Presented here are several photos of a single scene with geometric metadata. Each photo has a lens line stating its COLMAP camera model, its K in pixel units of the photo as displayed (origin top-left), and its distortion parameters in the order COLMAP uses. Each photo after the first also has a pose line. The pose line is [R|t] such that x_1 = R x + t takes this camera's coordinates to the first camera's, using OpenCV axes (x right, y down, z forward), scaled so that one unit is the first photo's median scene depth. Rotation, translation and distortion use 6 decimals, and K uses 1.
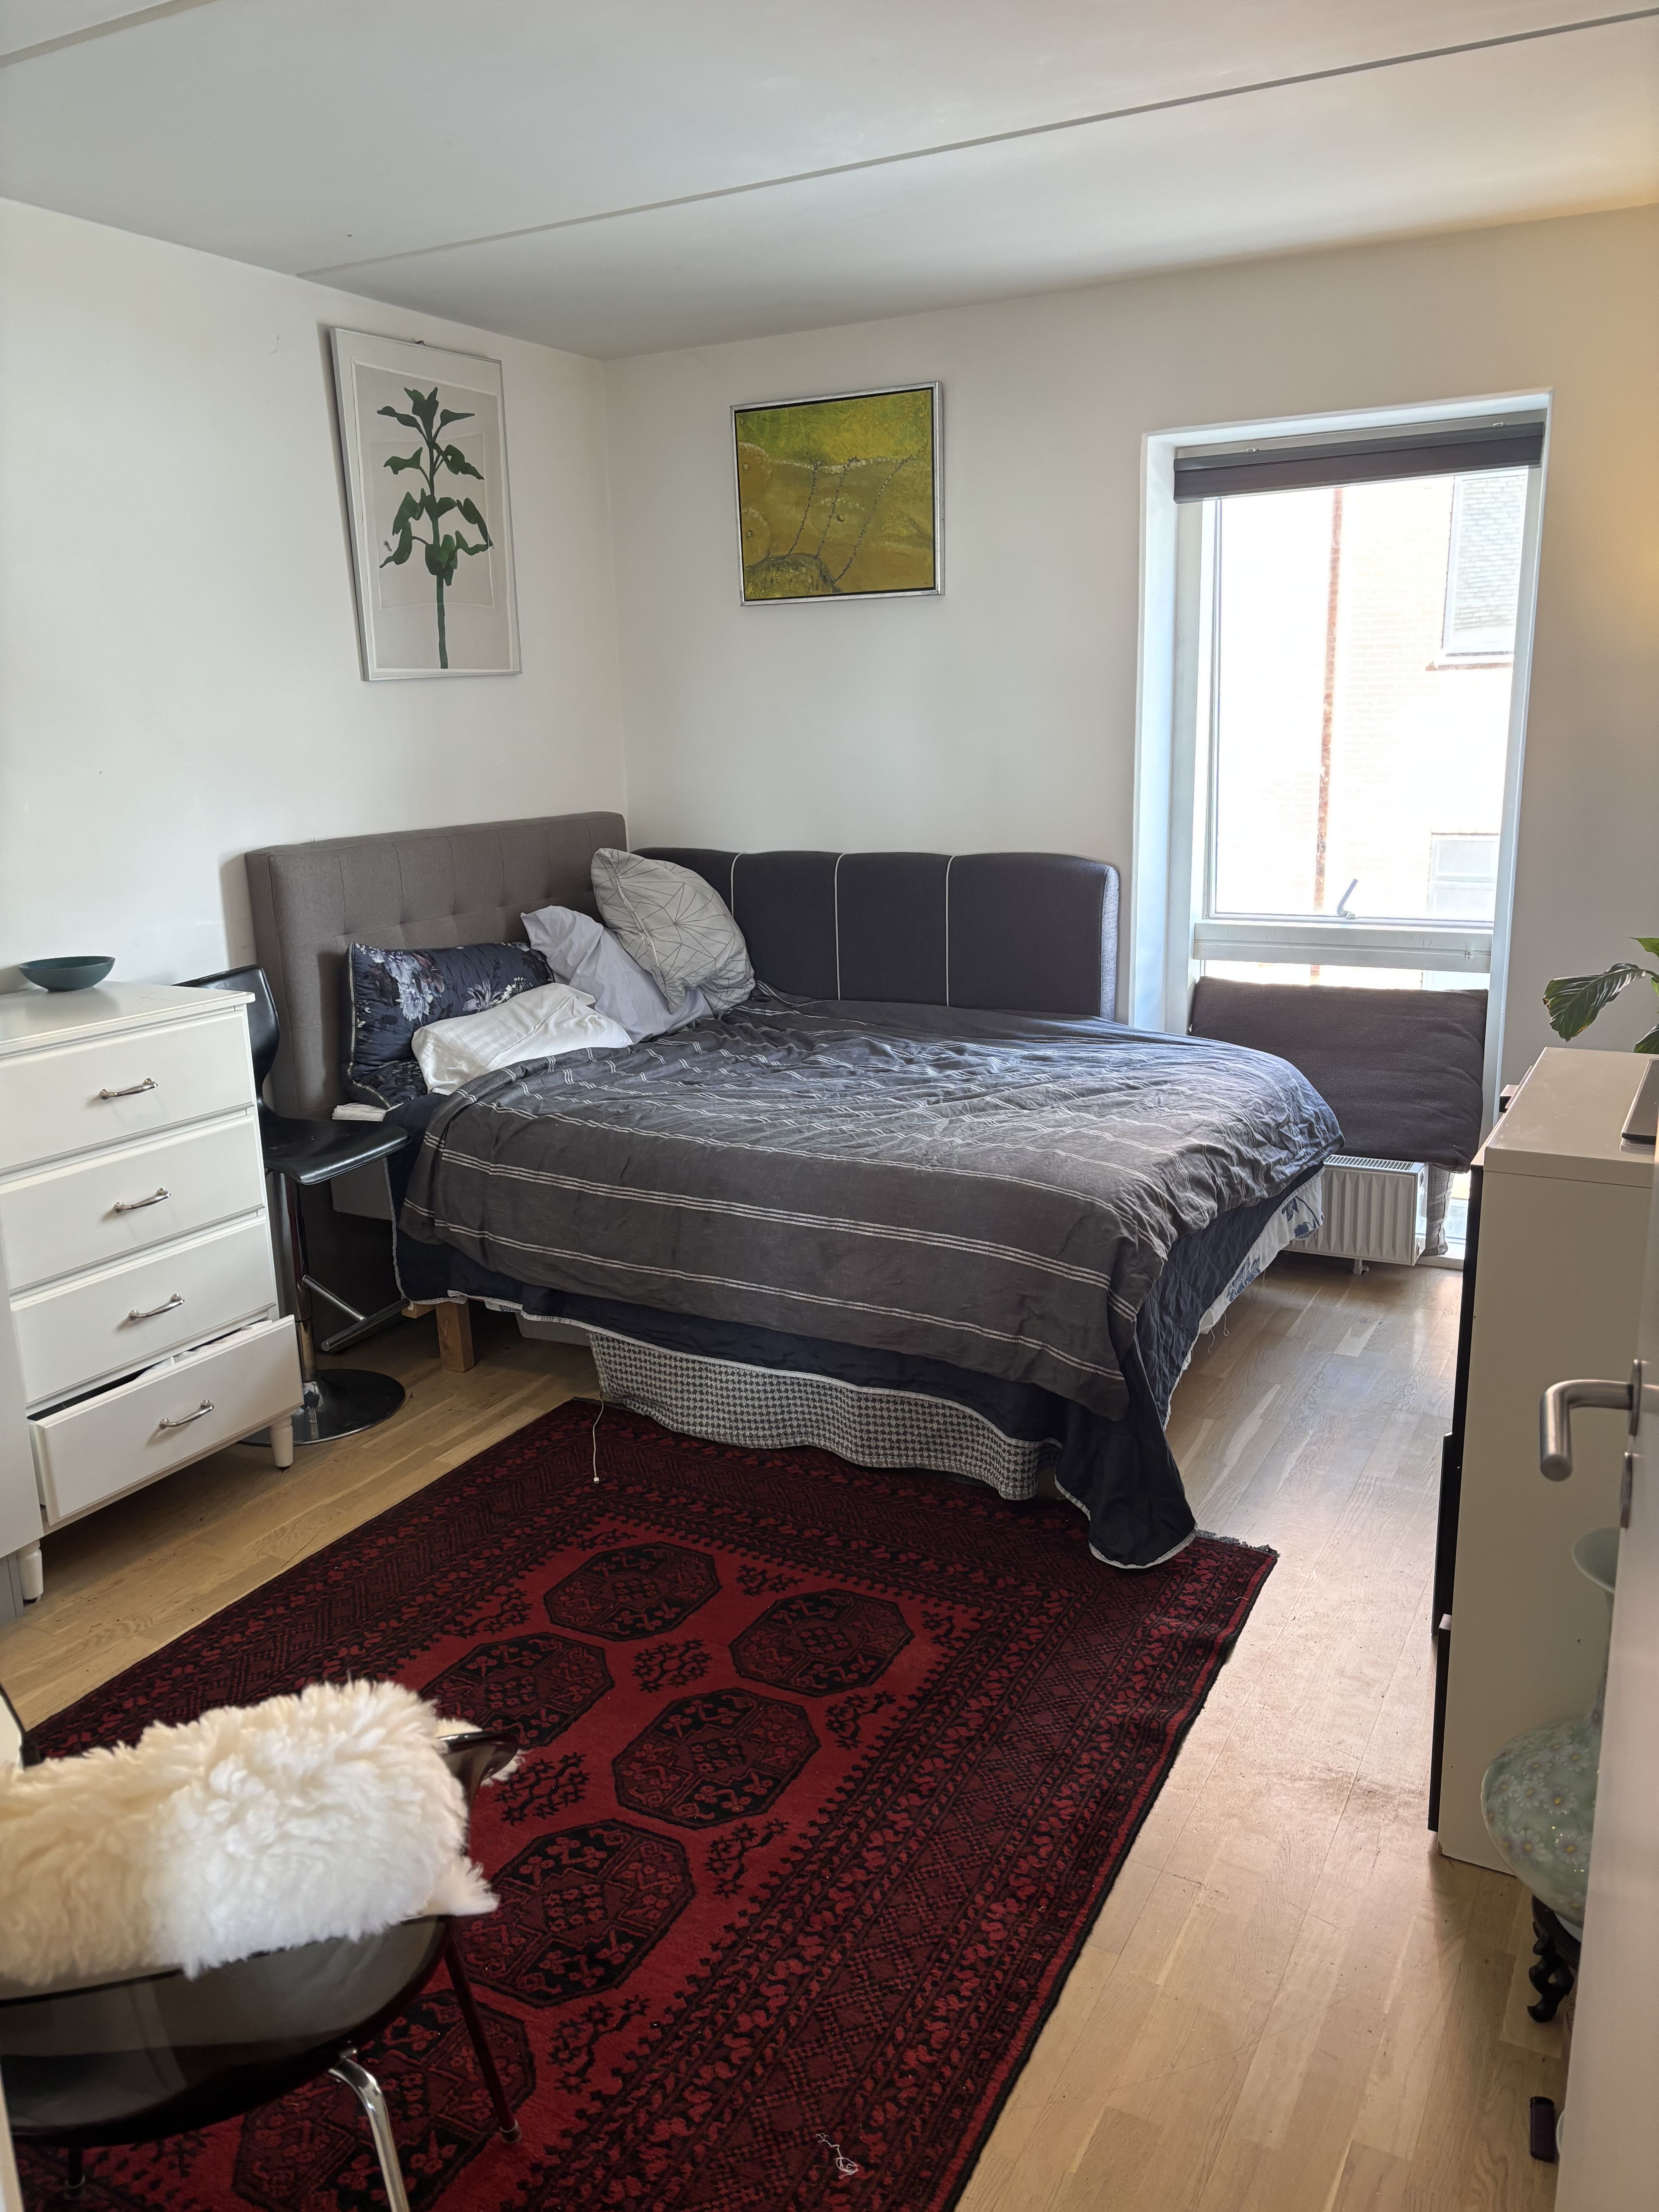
lens RADIAL K [[1641.4, 0, 815.3], [0, 1641.4, 1092.4], [0, 0, 1]] dist [0.058644, -0.069232]
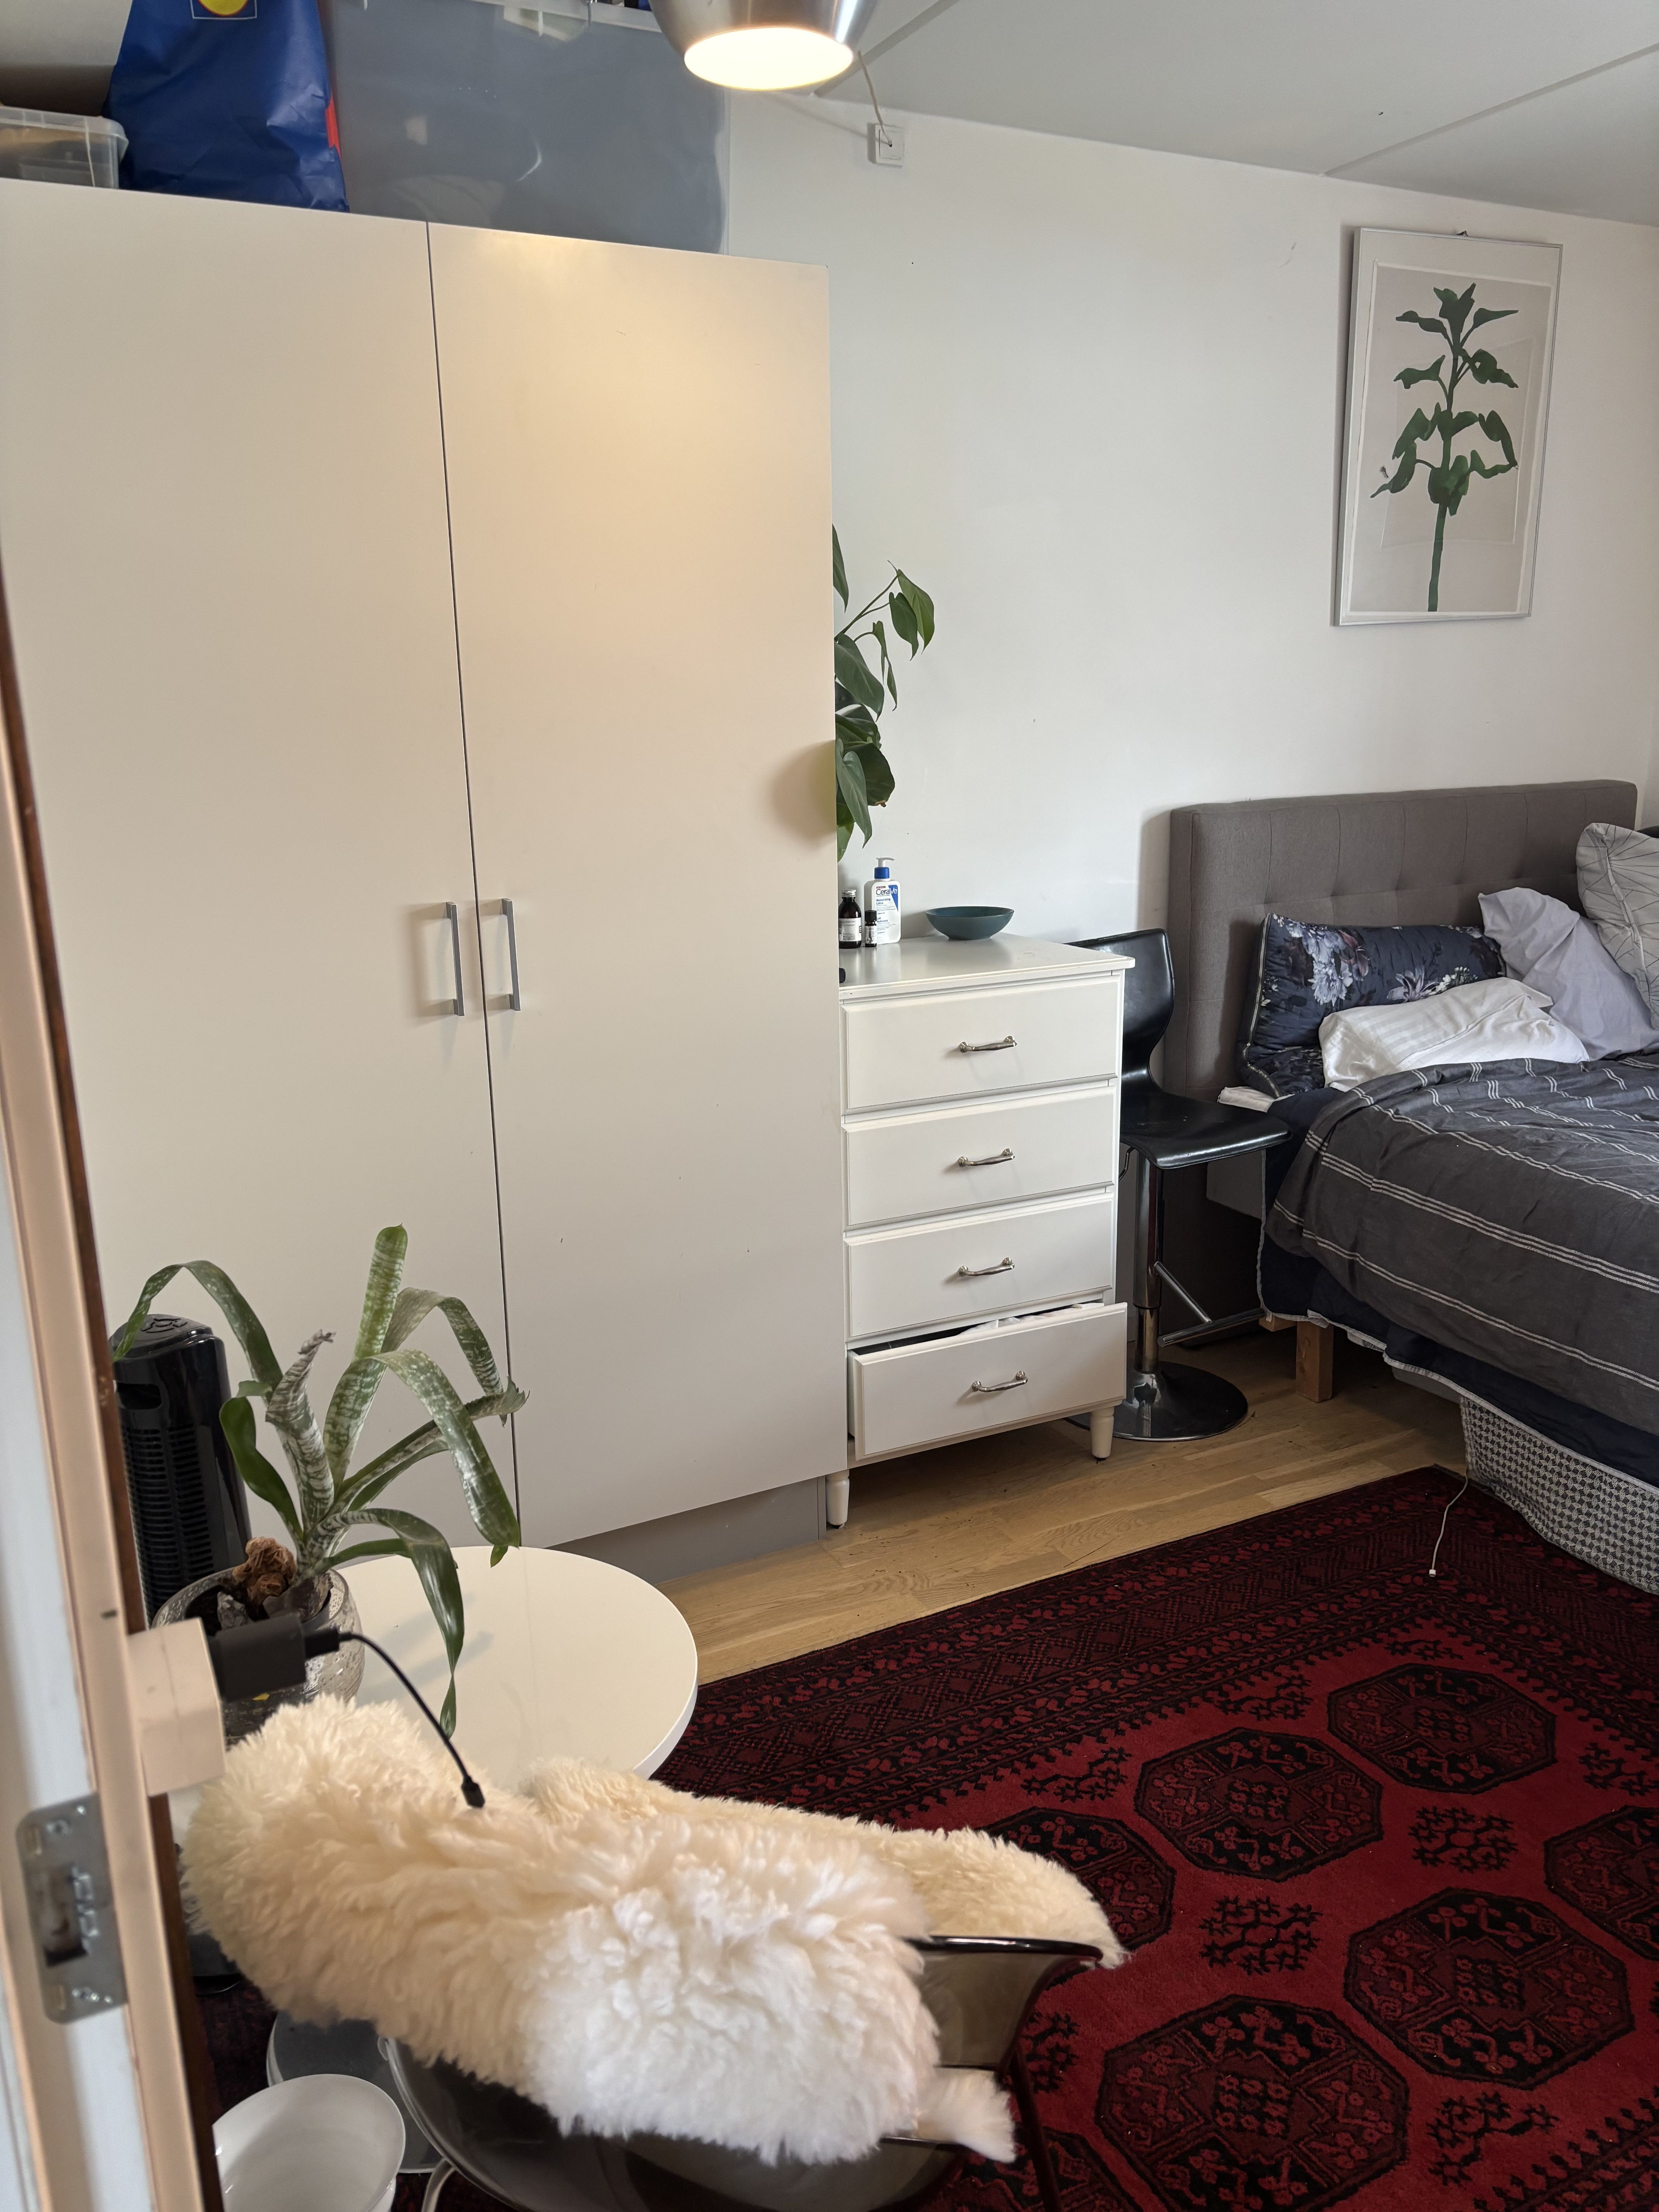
lens RADIAL K [[1641.4, 0, 829.4], [0, 1641.4, 1114.5], [0, 0, 1]] dist [0.058644, -0.069232]
pose [[0.828722, 0.144483, -0.540689, 0.033799], [-0.128493, 0.989414, 0.067449, -0.012550], [0.544711, 0.013579, 0.838514, 0.119300]]
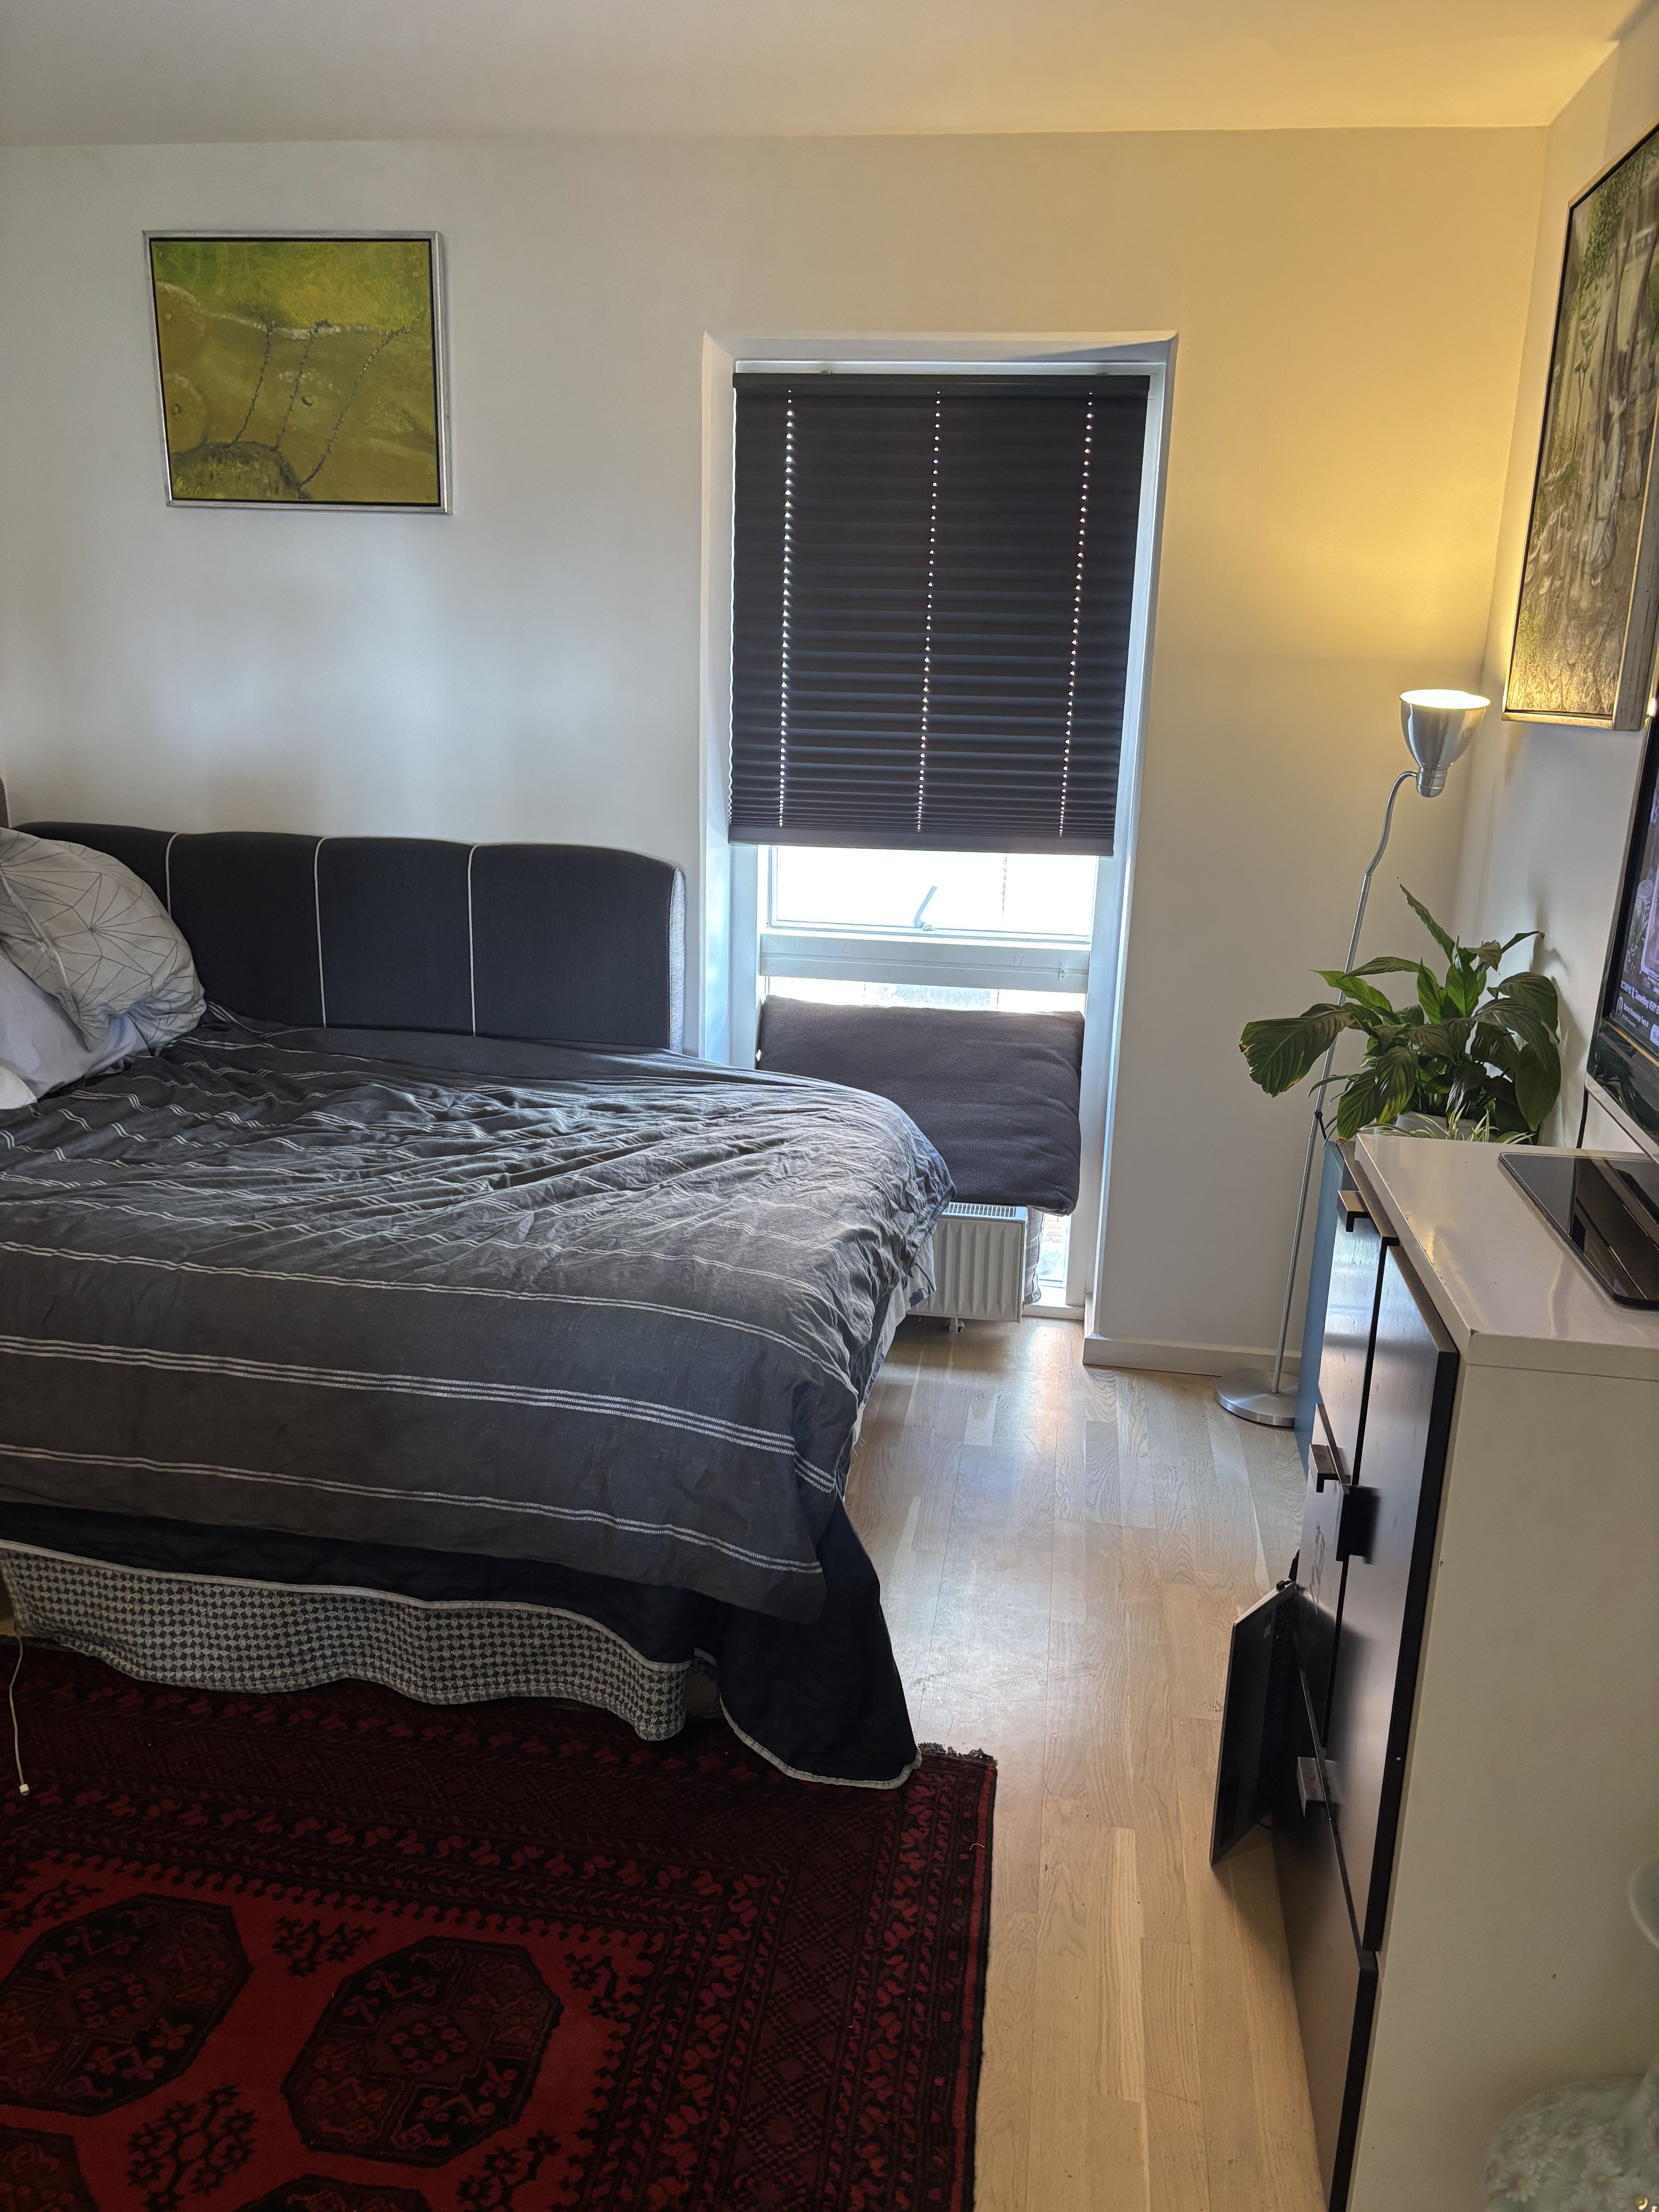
lens RADIAL K [[1641.4, 0, 822.8], [0, 1641.4, 1106.9], [0, 0, 1]] dist [0.058644, -0.069232]
pose [[0.936758, -0.034911, 0.348233, -0.052870], [0.025890, 0.999199, 0.030525, -0.051098], [-0.349020, -0.019579, 0.936911, 0.254478]]
